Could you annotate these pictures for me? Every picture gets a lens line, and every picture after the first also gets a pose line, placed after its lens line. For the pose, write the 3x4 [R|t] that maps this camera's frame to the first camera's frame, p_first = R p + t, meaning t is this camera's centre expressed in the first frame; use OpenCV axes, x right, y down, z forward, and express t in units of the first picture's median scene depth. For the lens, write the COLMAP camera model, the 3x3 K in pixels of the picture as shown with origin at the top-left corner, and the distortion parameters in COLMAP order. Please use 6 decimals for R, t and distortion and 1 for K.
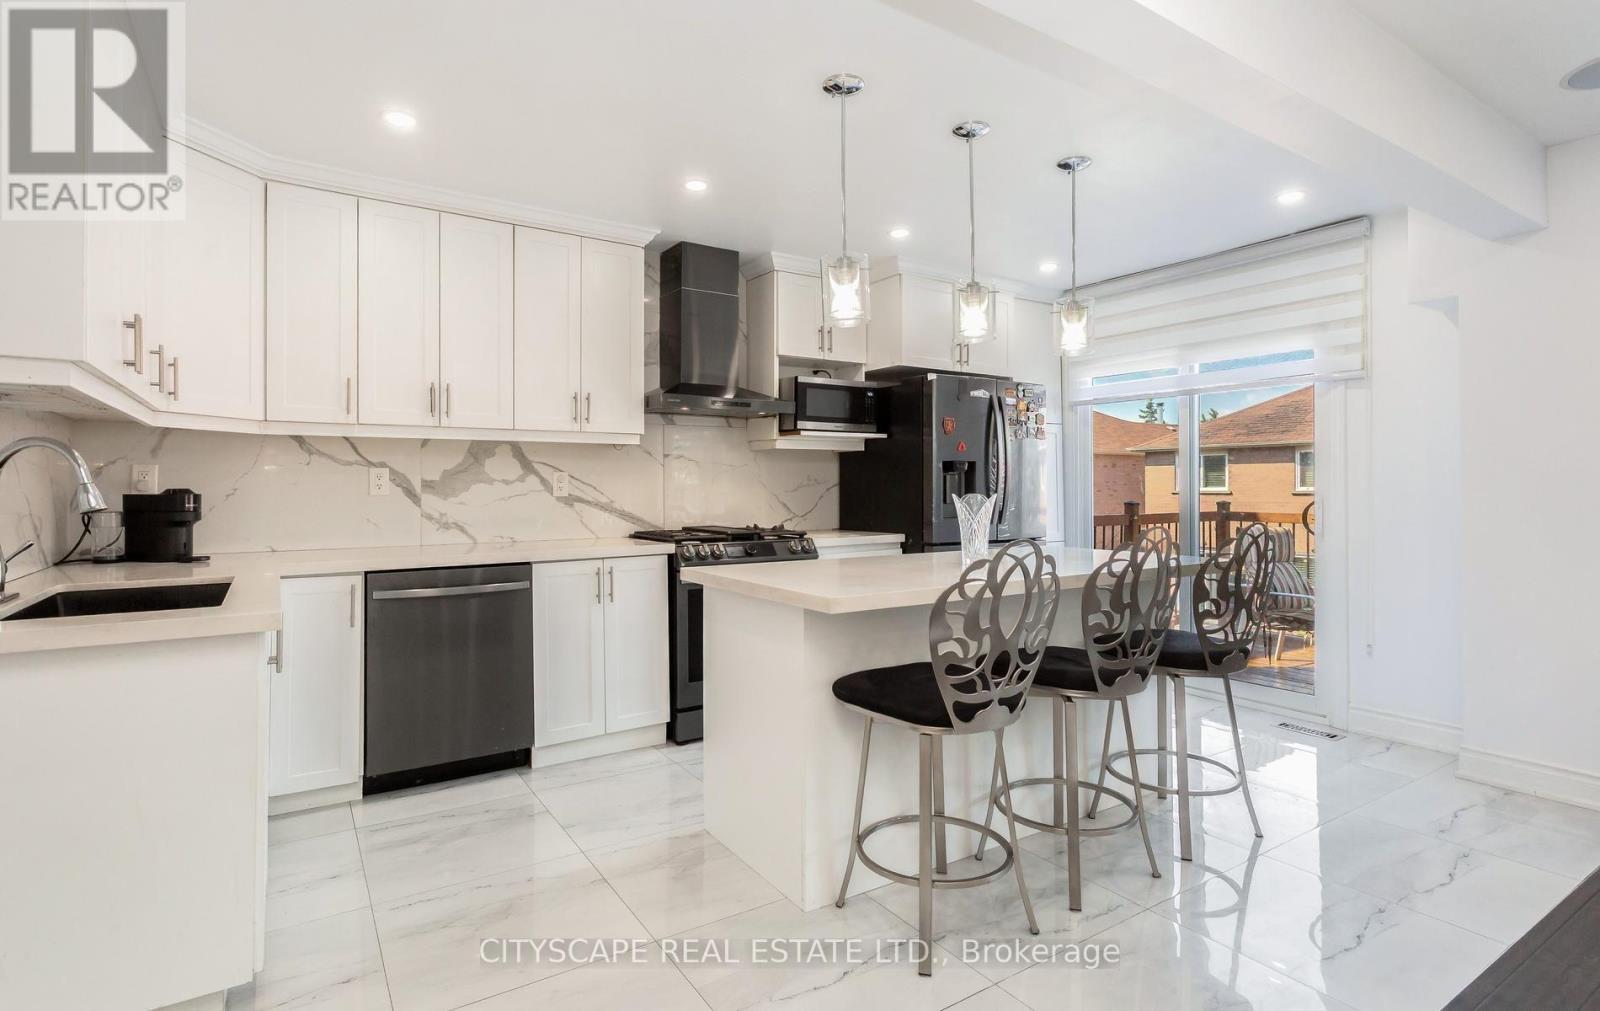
lens RADIAL K [[781.4, 0, 784.2], [0, 781.4, 496.0], [0, 0, 1]] dist [-0.001264, 0.000230]
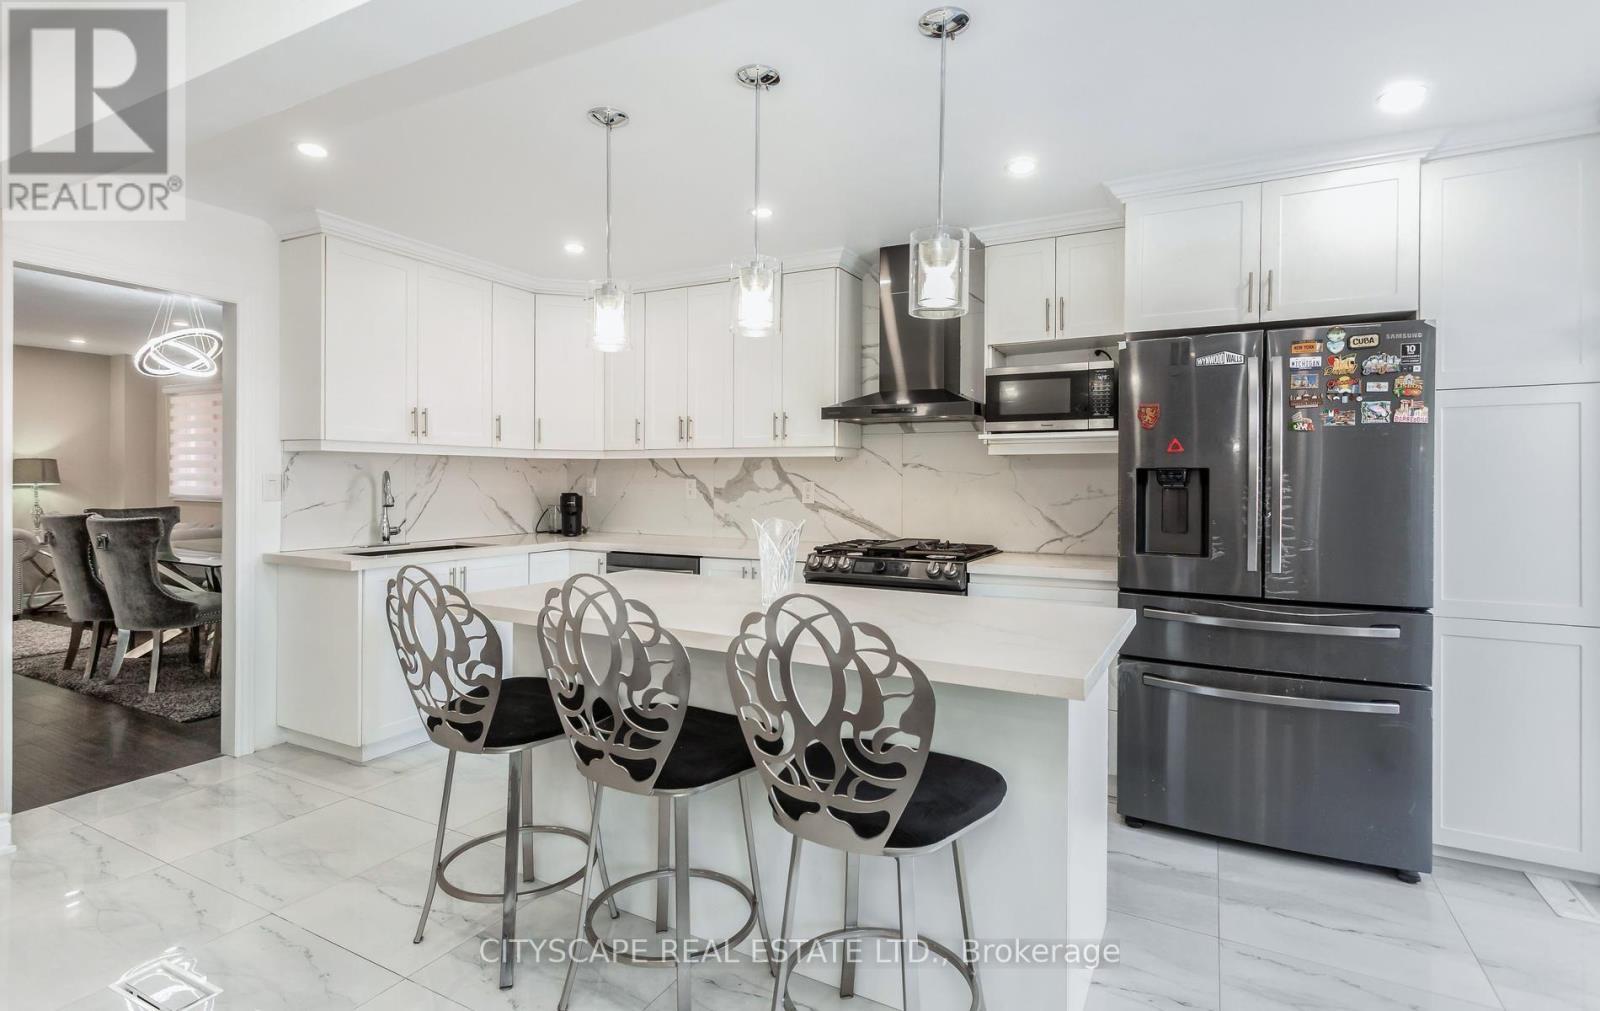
lens RADIAL K [[753.0, 0, 817.4], [0, 753.0, 485.8], [0, 0, 1]] dist [-0.011060, -0.000118]
pose [[0.505582, 0.011360, -0.862704, 0.689653], [-0.017611, 0.999841, 0.002845, -0.029297], [0.862599, 0.013755, 0.505702, 0.479611]]
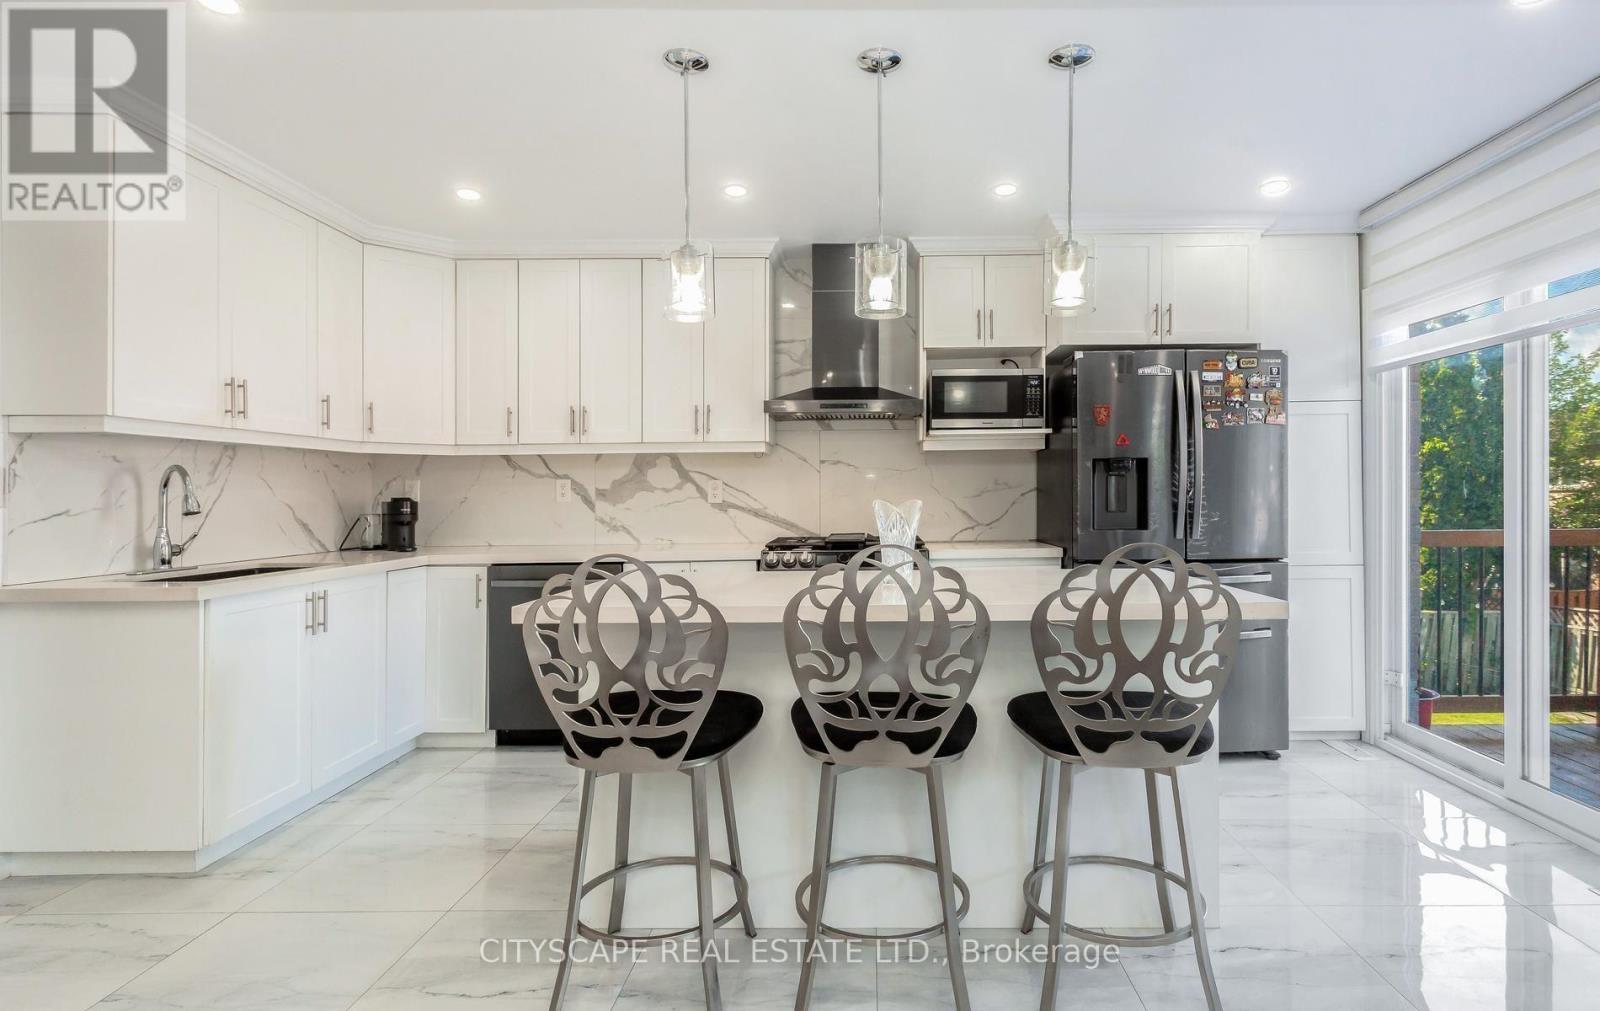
lens RADIAL K [[773.6, 0, 863.8], [0, 773.6, 500.3], [0, 0, 1]] dist [-0.013954, 0.000245]
pose [[0.846405, -0.003356, -0.532529, 0.471605], [0.001583, 0.999992, -0.003786, 0.001400], [0.532537, 0.002362, 0.846404, 0.219329]]
